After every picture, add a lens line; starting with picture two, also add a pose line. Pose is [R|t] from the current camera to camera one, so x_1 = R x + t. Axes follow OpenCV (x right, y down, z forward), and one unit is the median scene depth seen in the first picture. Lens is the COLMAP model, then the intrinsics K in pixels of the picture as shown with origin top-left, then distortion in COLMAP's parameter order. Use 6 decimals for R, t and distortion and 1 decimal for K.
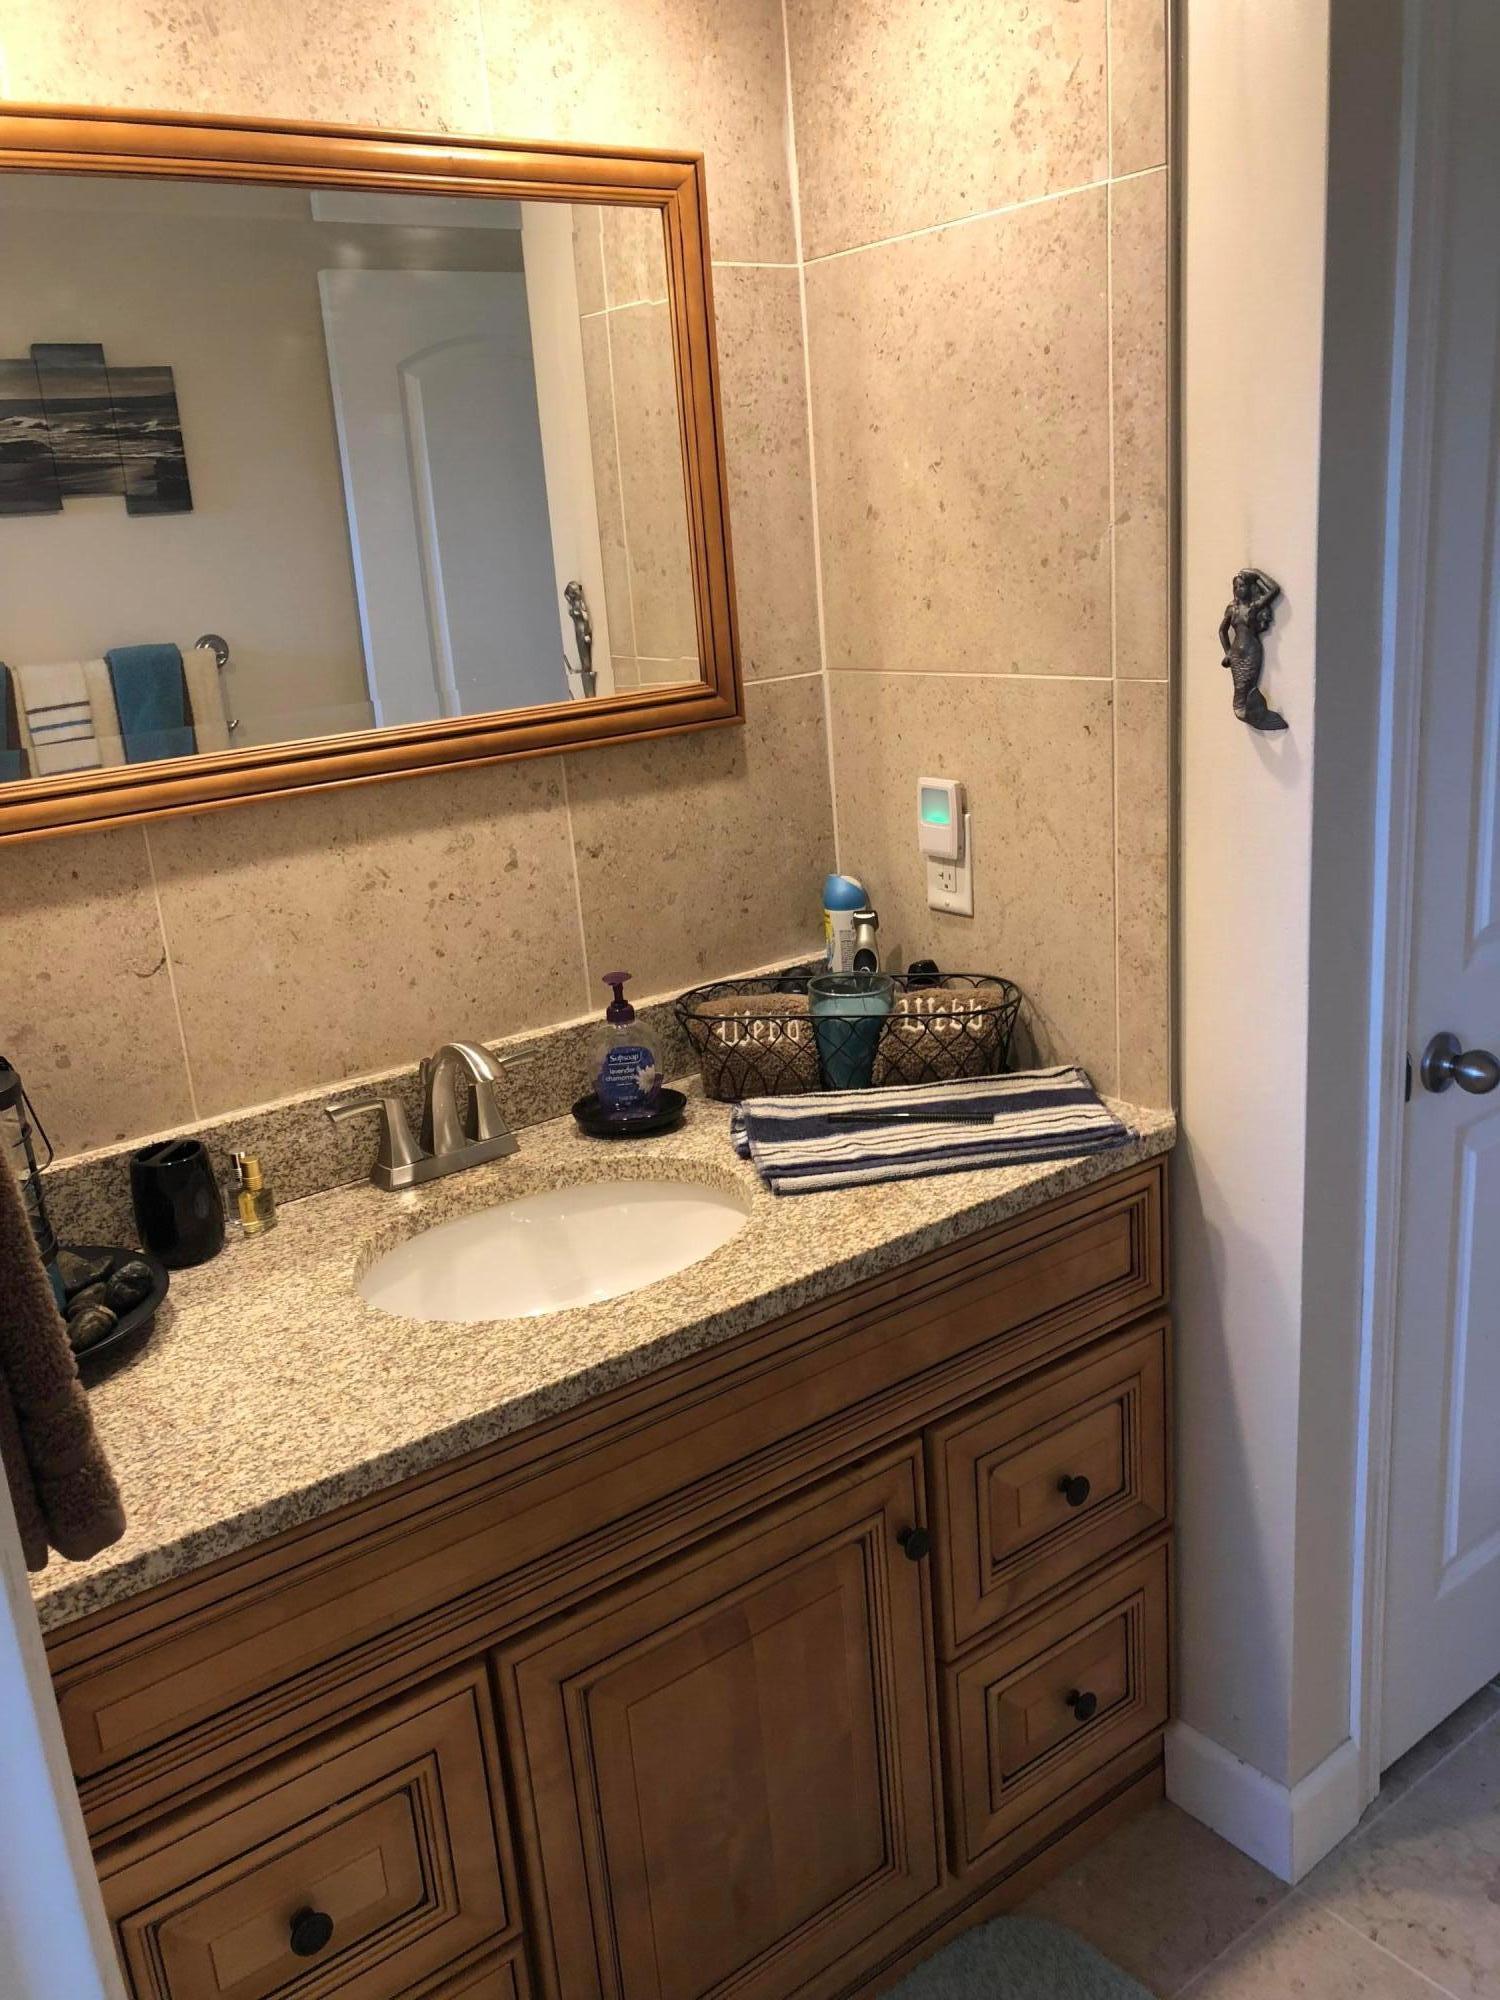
lens RADIAL K [[1631.4, 0, 748.8], [0, 1631.4, 999.6], [0, 0, 1]] dist [-0.000986, 0.012111]
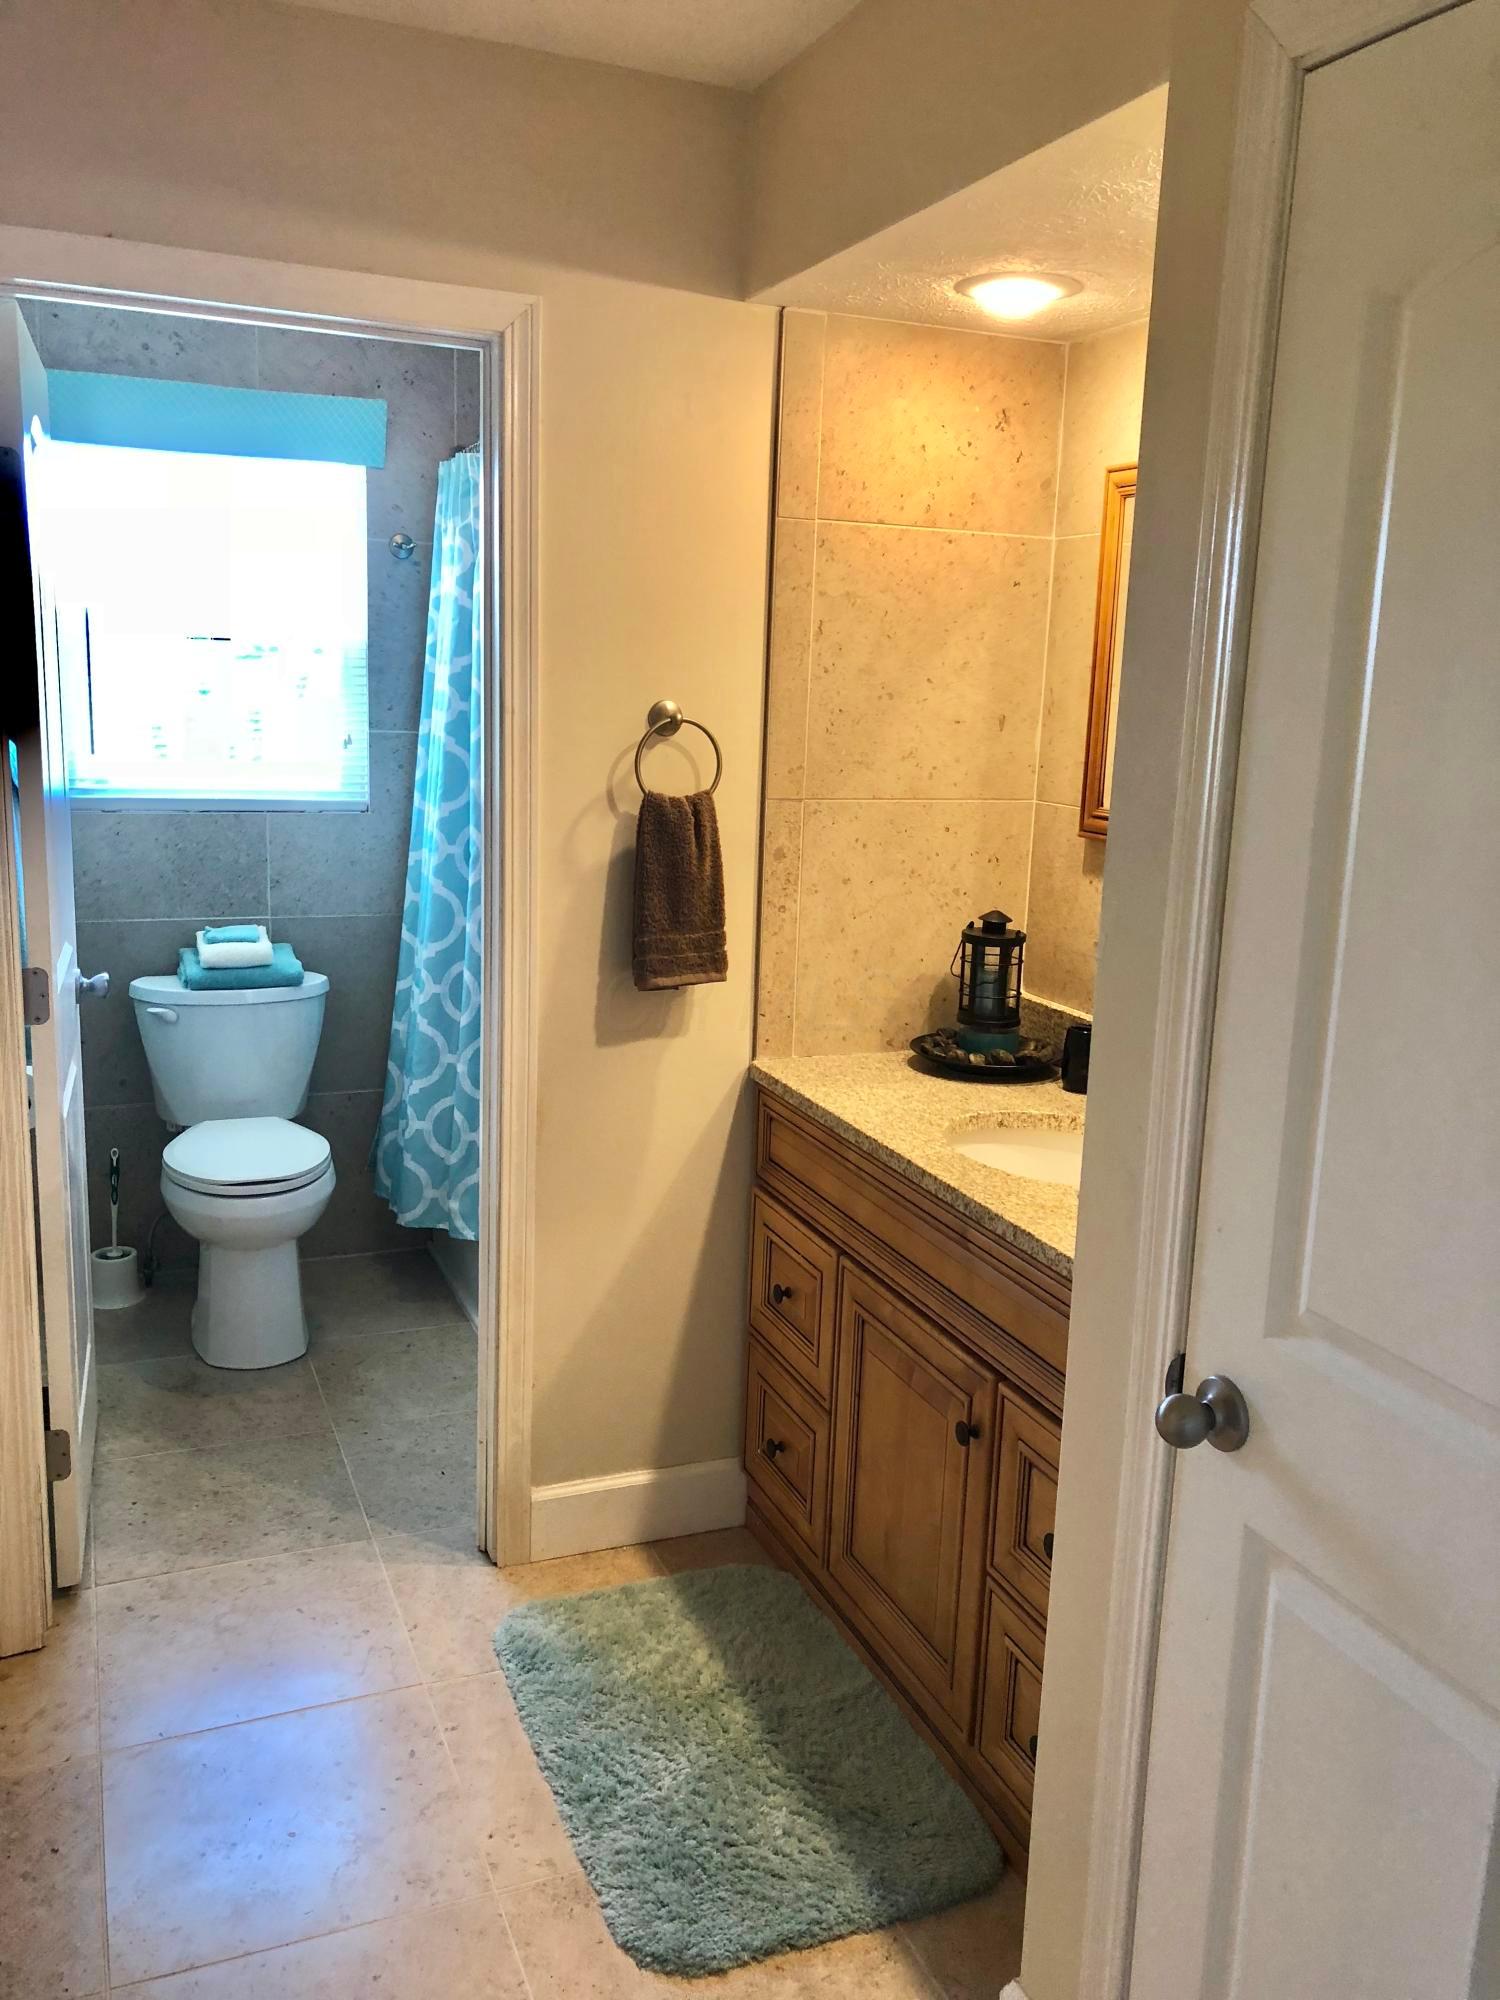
lens RADIAL K [[1631.4, 0, 752.1], [0, 1631.4, 989.2], [0, 0, 1]] dist [-0.000986, 0.012111]
pose [[-0.250462, 0.255371, -0.933839, 1.465635], [-0.289515, 0.900686, 0.323954, -0.438302], [0.923823, 0.351498, -0.151654, 0.995127]]
